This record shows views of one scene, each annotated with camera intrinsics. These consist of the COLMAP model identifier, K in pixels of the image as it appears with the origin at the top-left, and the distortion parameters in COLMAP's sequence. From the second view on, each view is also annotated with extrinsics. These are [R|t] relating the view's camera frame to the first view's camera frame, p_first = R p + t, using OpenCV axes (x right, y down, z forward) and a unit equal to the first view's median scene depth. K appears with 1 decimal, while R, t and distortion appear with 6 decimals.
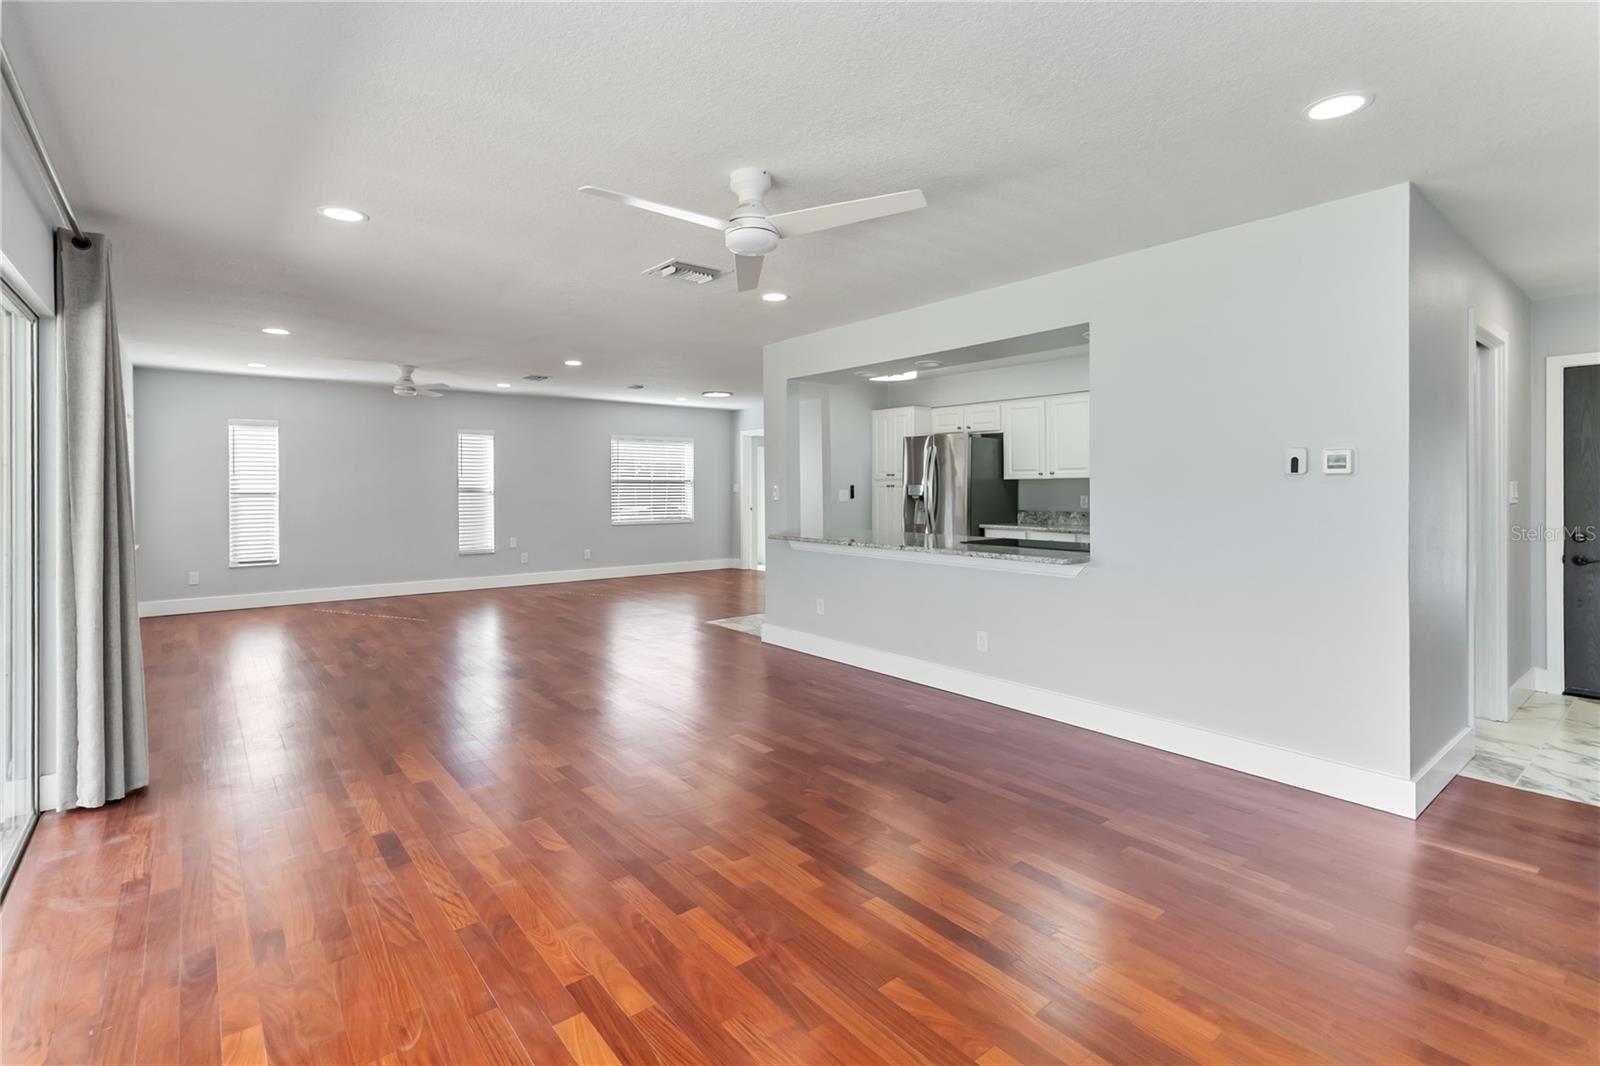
lens RADIAL K [[761.1, 0, 790.6], [0, 761.1, 485.3], [0, 0, 1]] dist [0.003535, 0.000522]
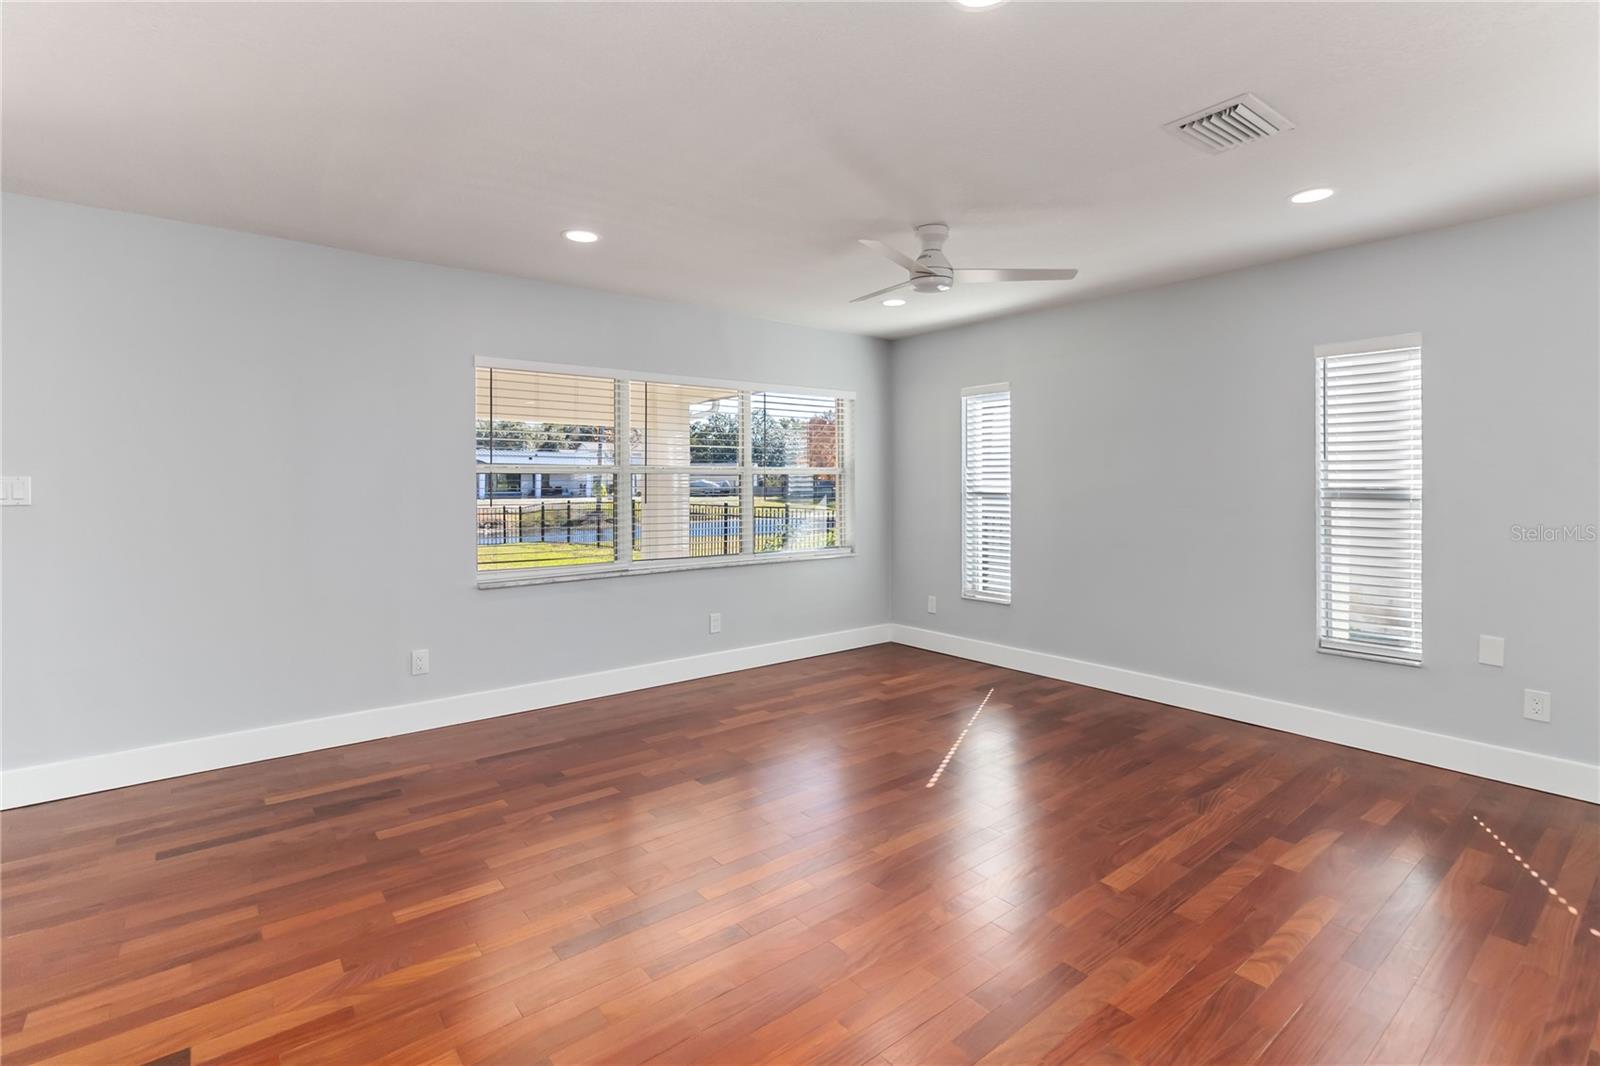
lens RADIAL K [[761.1, 0, 796.9], [0, 761.1, 486.2], [0, 0, 1]] dist [0.003535, 0.000522]
pose [[-0.012456, 0.002464, -0.999919, -0.023404], [-0.002184, 0.999995, 0.002491, 0.002463], [0.999920, 0.002215, -0.012451, 0.803269]]
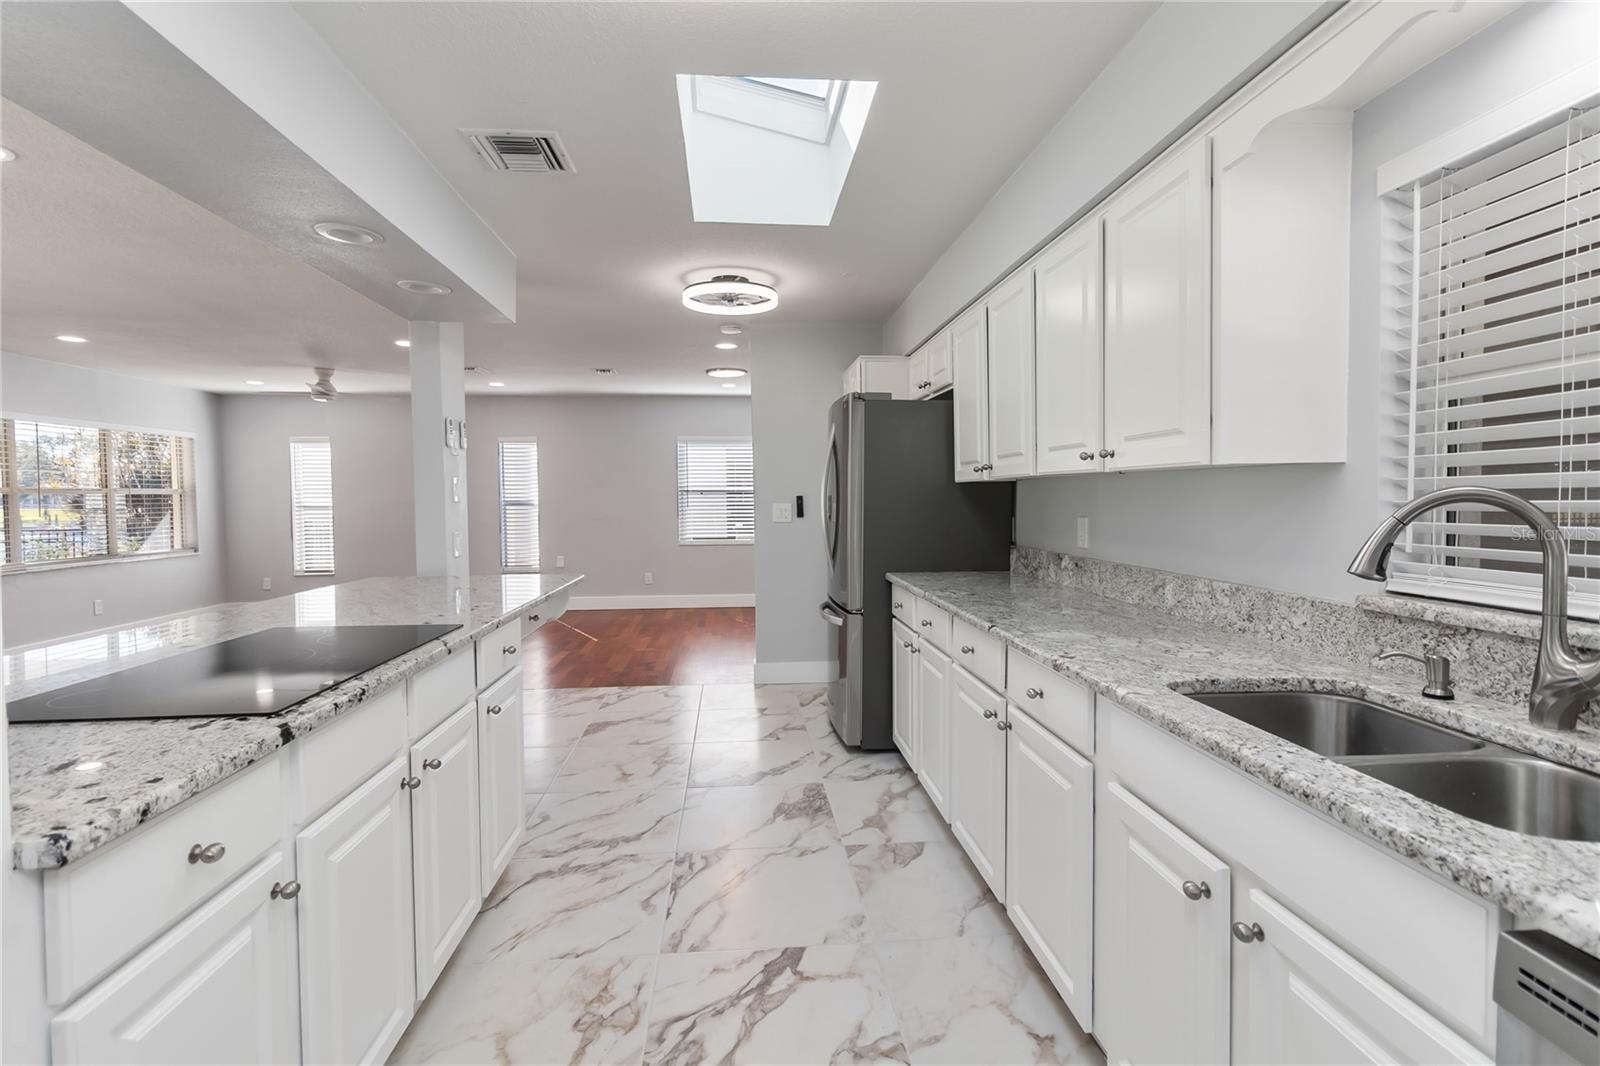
lens RADIAL K [[761.1, 0, 790.9], [0, 761.1, 524.7], [0, 0, 1]] dist [0.003535, 0.000522]
pose [[0.823033, 0.016026, -0.567767, 0.425141], [0.005940, 0.999304, 0.036818, 0.000754], [0.567962, -0.033676, 0.822365, 0.484828]]
